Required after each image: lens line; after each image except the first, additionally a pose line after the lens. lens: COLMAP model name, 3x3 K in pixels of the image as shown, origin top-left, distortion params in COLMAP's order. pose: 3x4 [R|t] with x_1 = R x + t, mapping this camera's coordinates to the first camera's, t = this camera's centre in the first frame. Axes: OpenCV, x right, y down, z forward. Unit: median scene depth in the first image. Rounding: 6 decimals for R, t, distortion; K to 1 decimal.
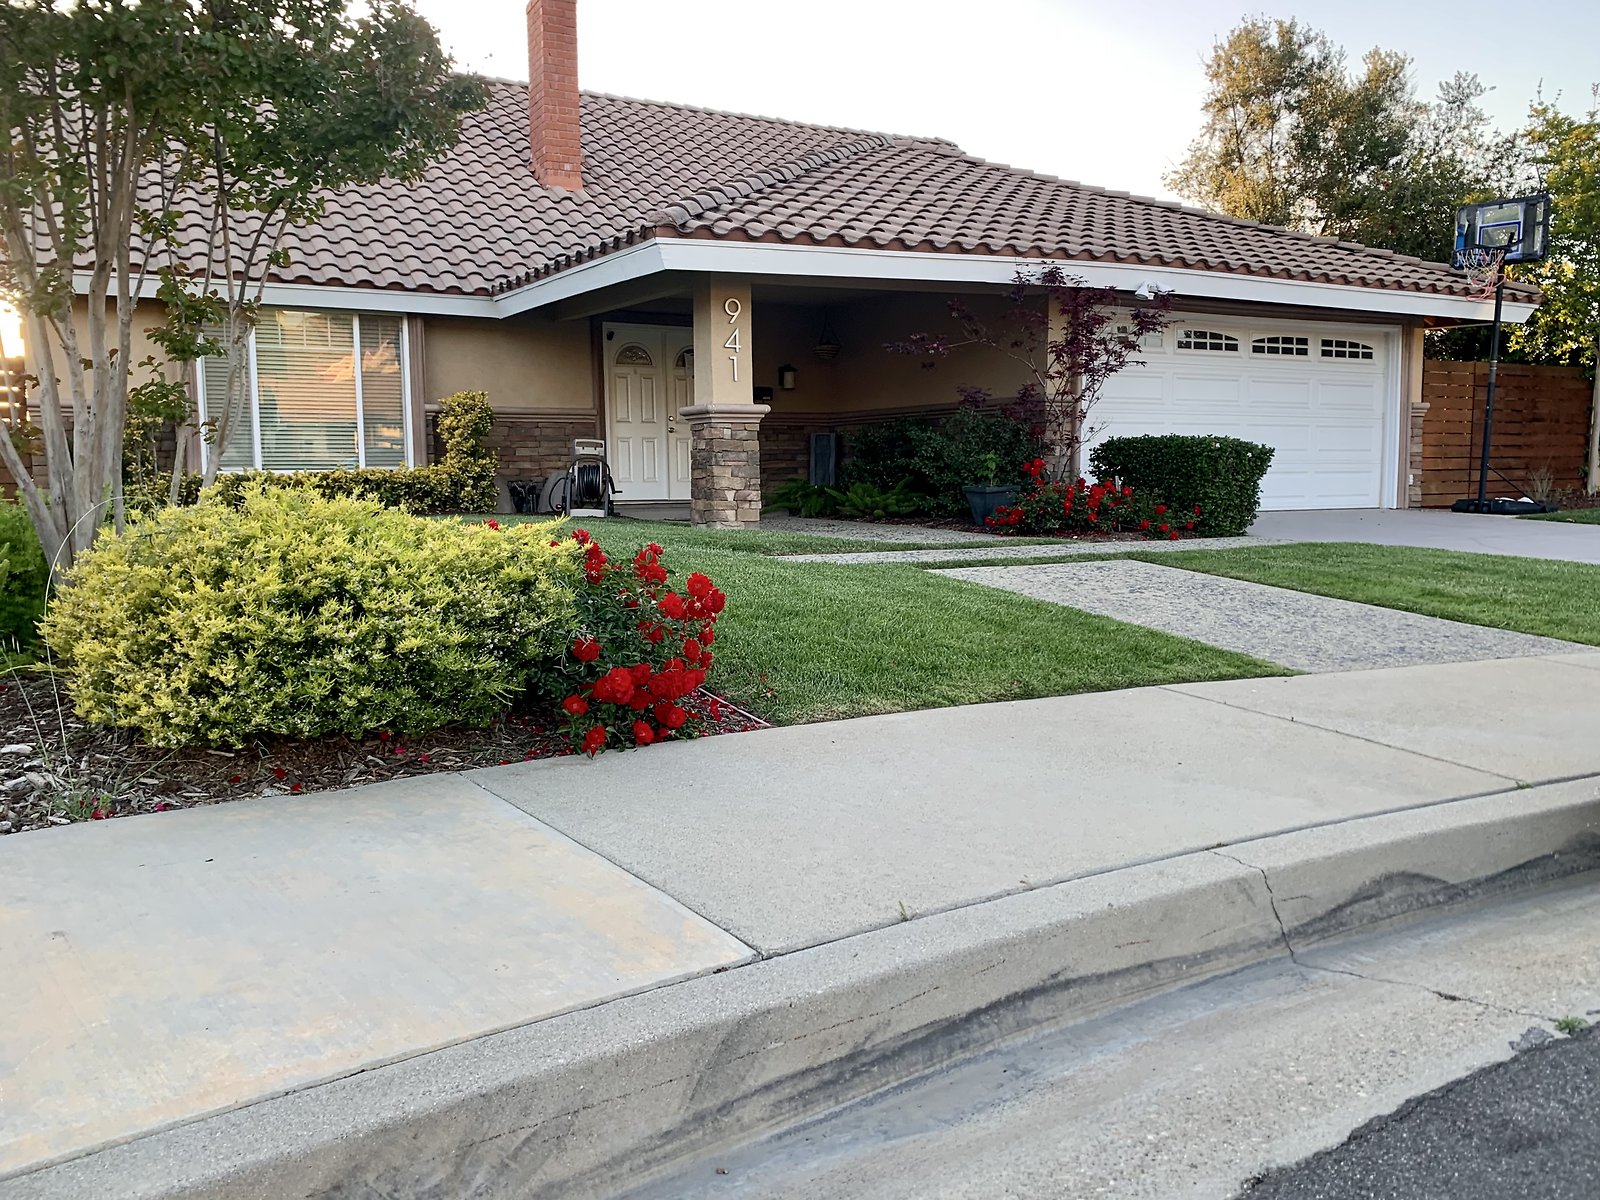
lens RADIAL K [[1222.7, 0, 783.4], [0, 1222.7, 630.8], [0, 0, 1]] dist [0.036043, -0.032963]
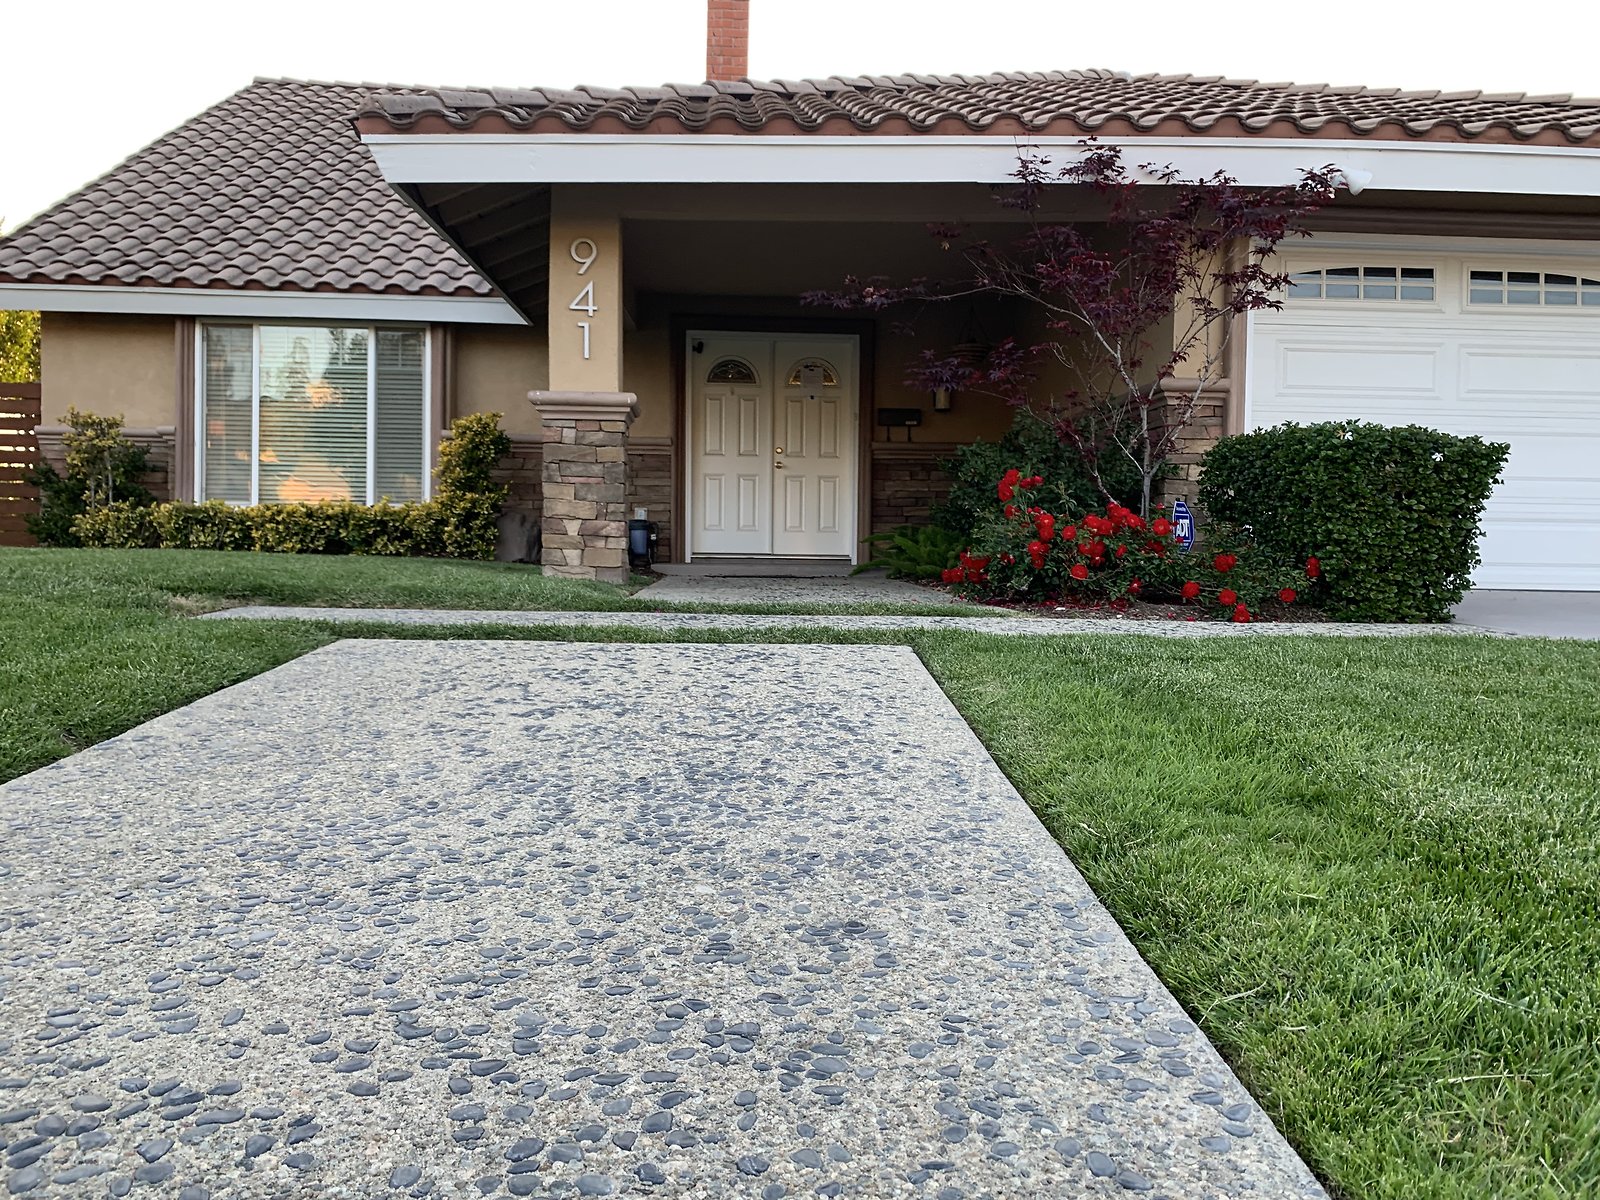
lens RADIAL K [[1222.7, 0, 801.8], [0, 1222.7, 579.8], [0, 0, 1]] dist [0.036043, -0.032963]
pose [[0.902600, 0.028487, -0.429536, 0.296684], [-0.076323, 0.992590, -0.094551, -0.023447], [0.423659, 0.118125, 0.898086, 0.372866]]
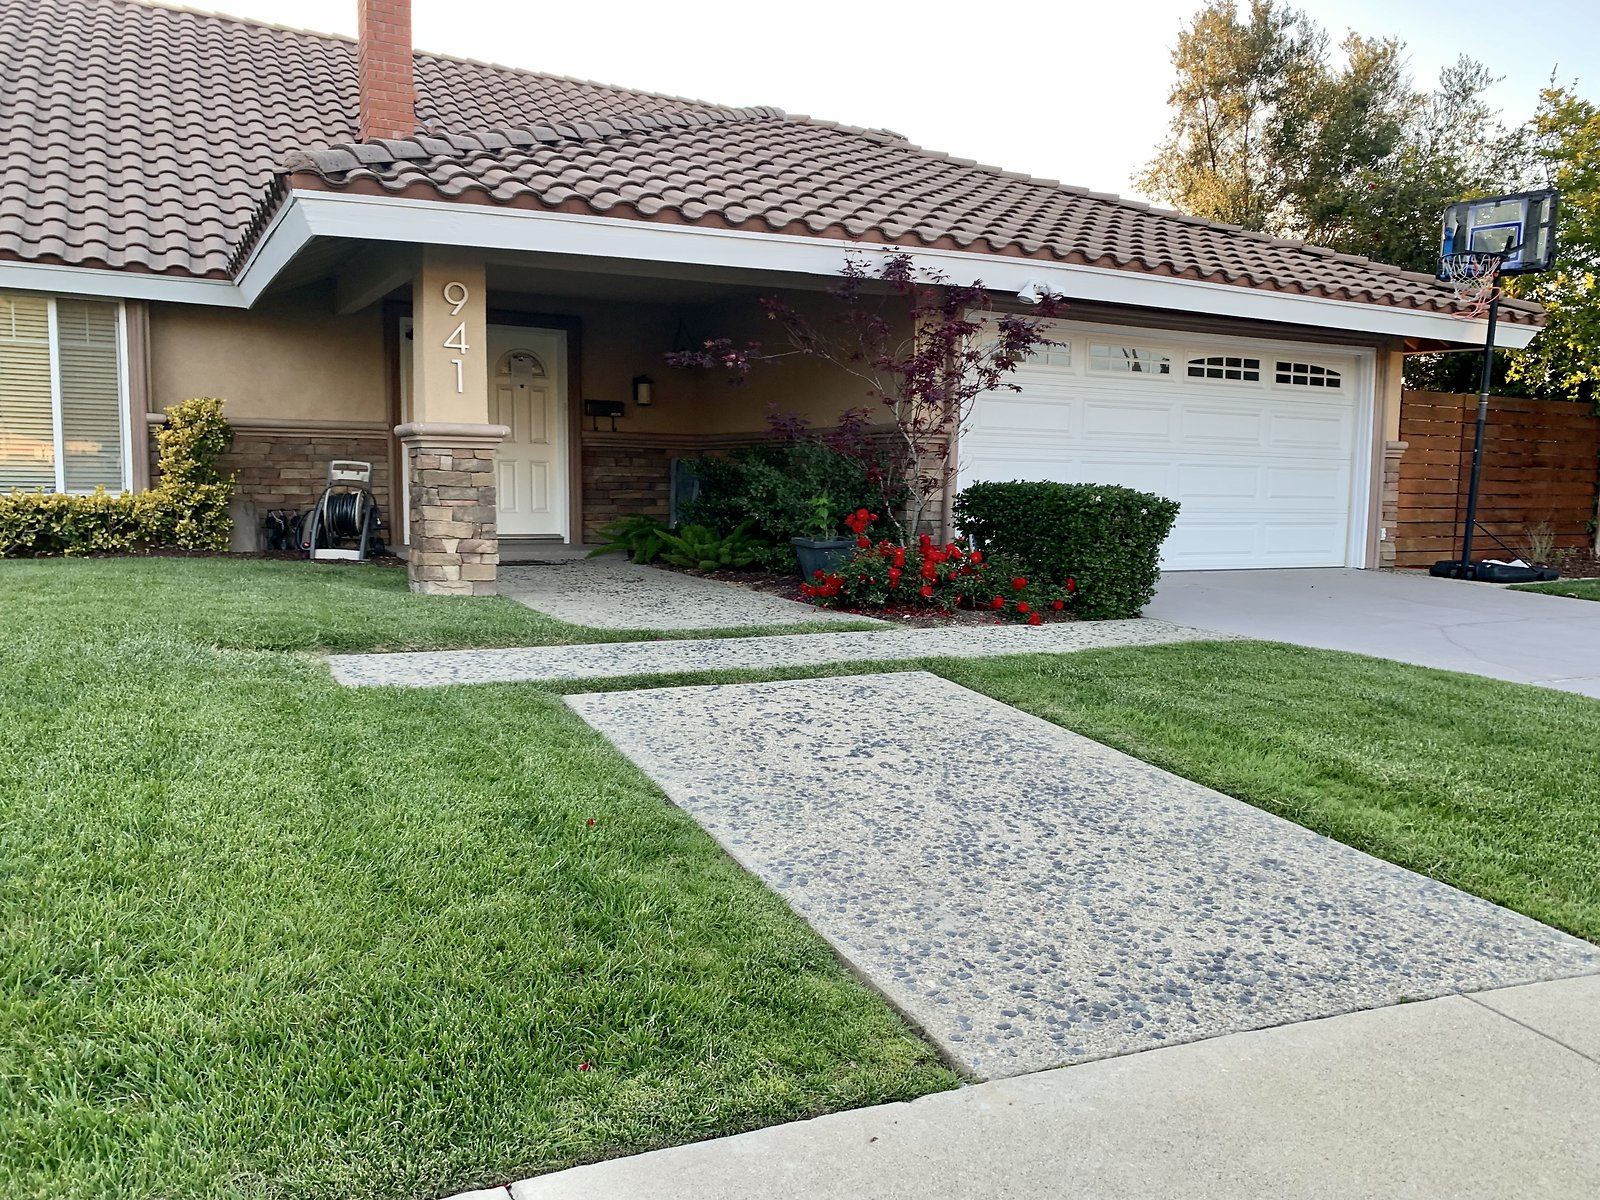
lens RADIAL K [[1222.7, 0, 810.6], [0, 1222.7, 608.2], [0, 0, 1]] dist [0.036043, -0.032963]
pose [[0.999684, 0.025145, 0.000153, 0.145148], [-0.025132, 0.999334, -0.026452, -0.048517], [-0.000818, 0.026439, 0.999650, 0.207542]]
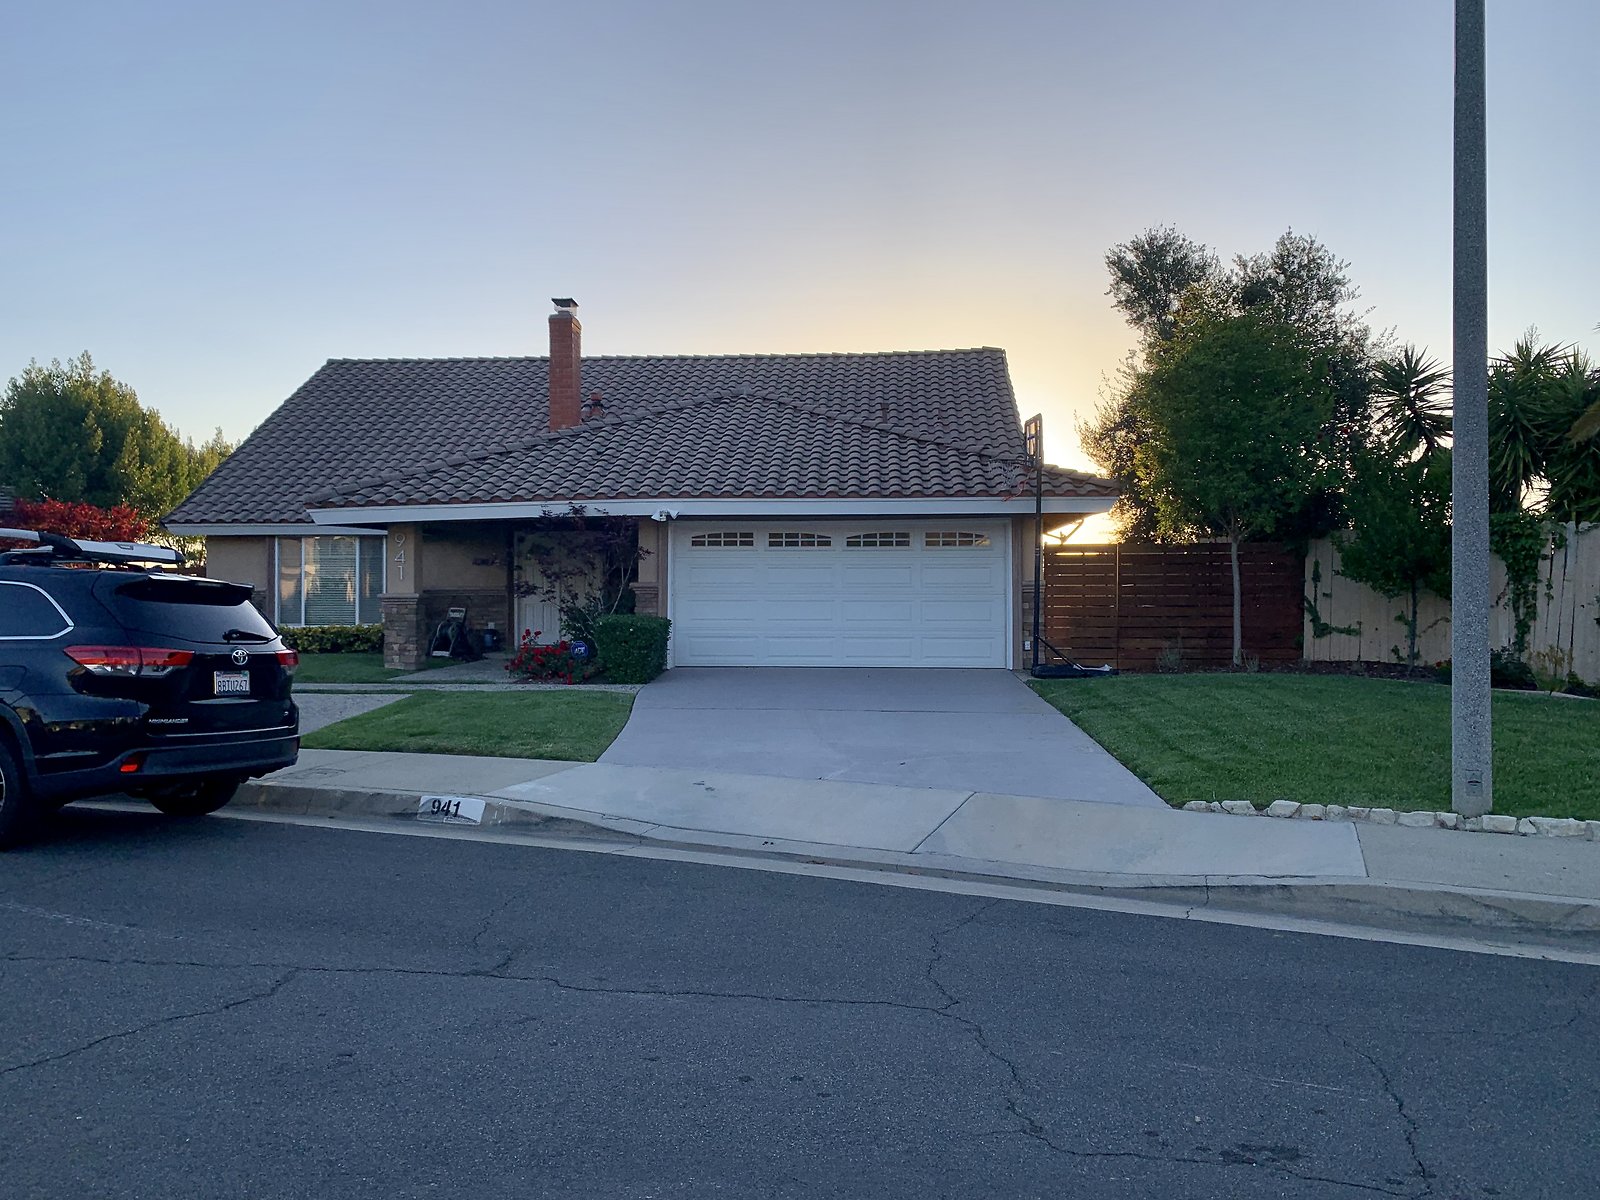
lens RADIAL K [[1222.7, 0, 794.8], [0, 1222.7, 595.3], [0, 0, 1]] dist [0.036043, -0.032963]
pose [[0.844265, 0.004002, -0.535911, 1.094124], [-0.074656, 0.991100, -0.110211, -0.029979], [0.530701, 0.133056, 0.837050, -0.110869]]
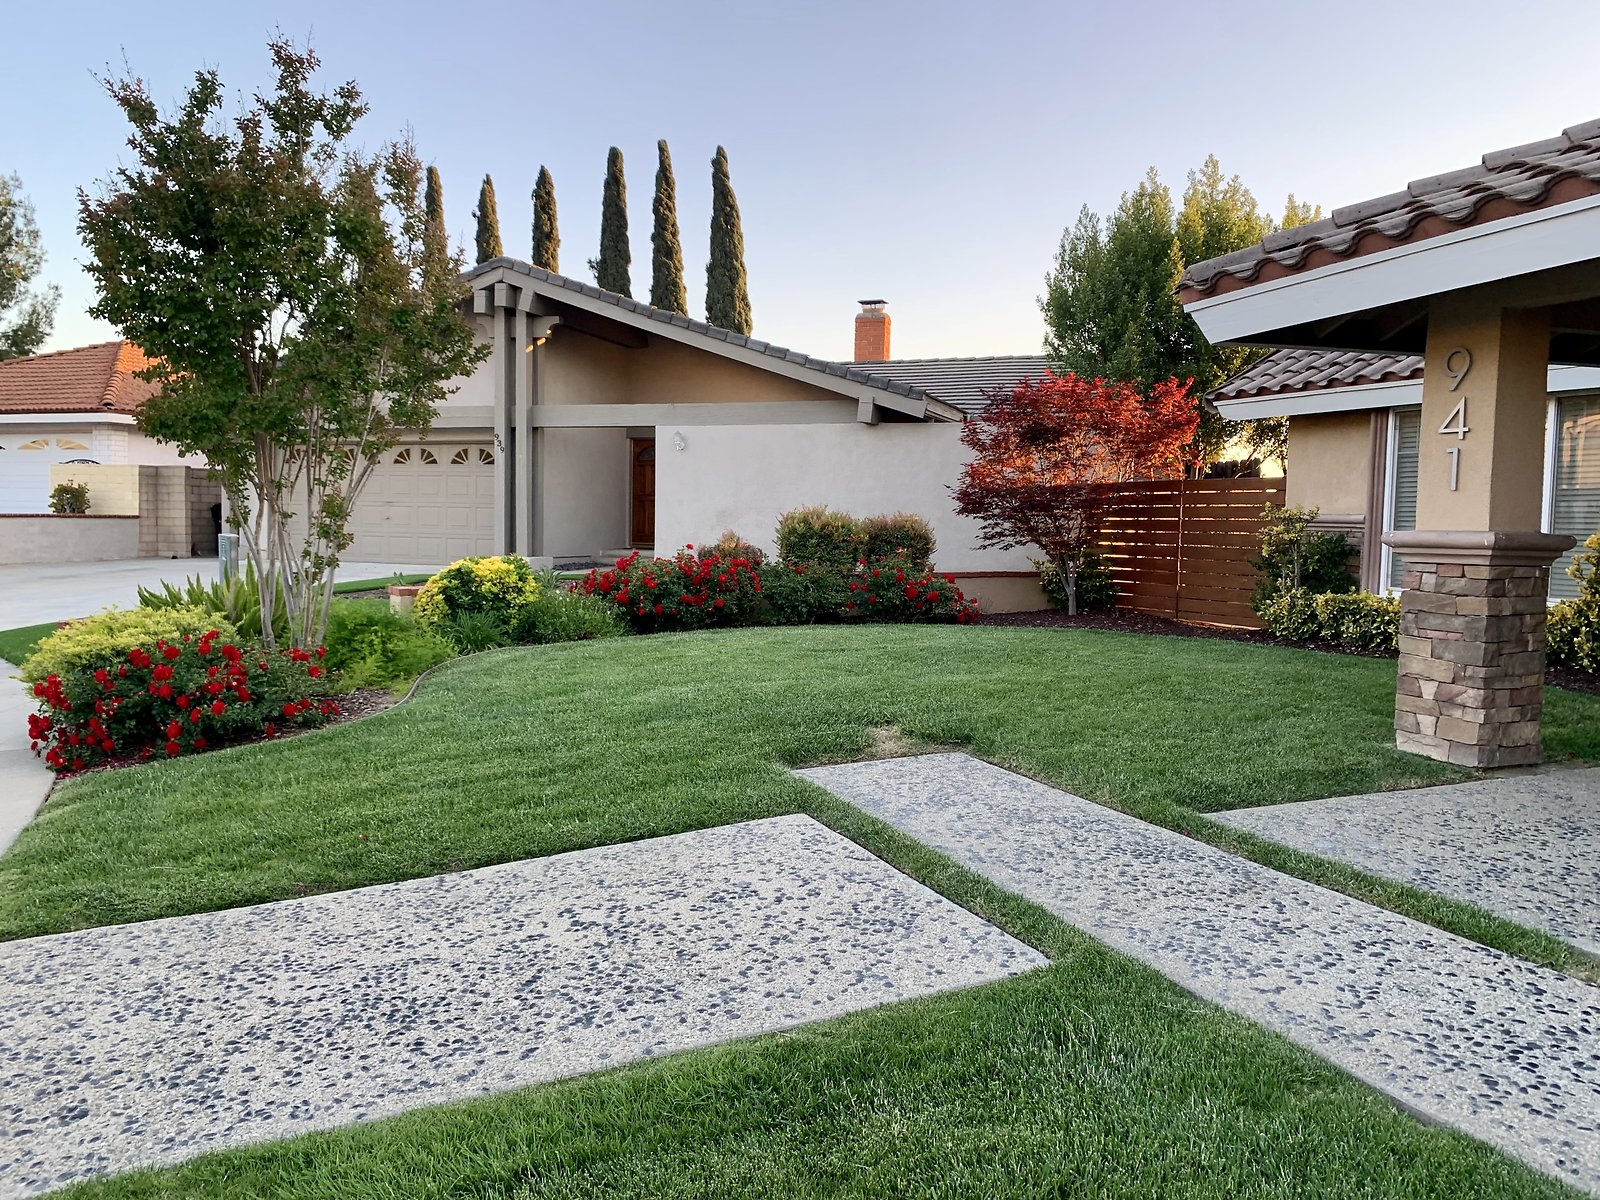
lens RADIAL K [[1222.7, 0, 806.6], [0, 1222.7, 589.3], [0, 0, 1]] dist [0.036043, -0.032963]
pose [[-0.086635, 0.064028, -0.994180, 0.454248], [-0.146495, 0.986266, 0.076284, -0.130965], [0.985410, 0.152252, -0.076065, 0.618413]]
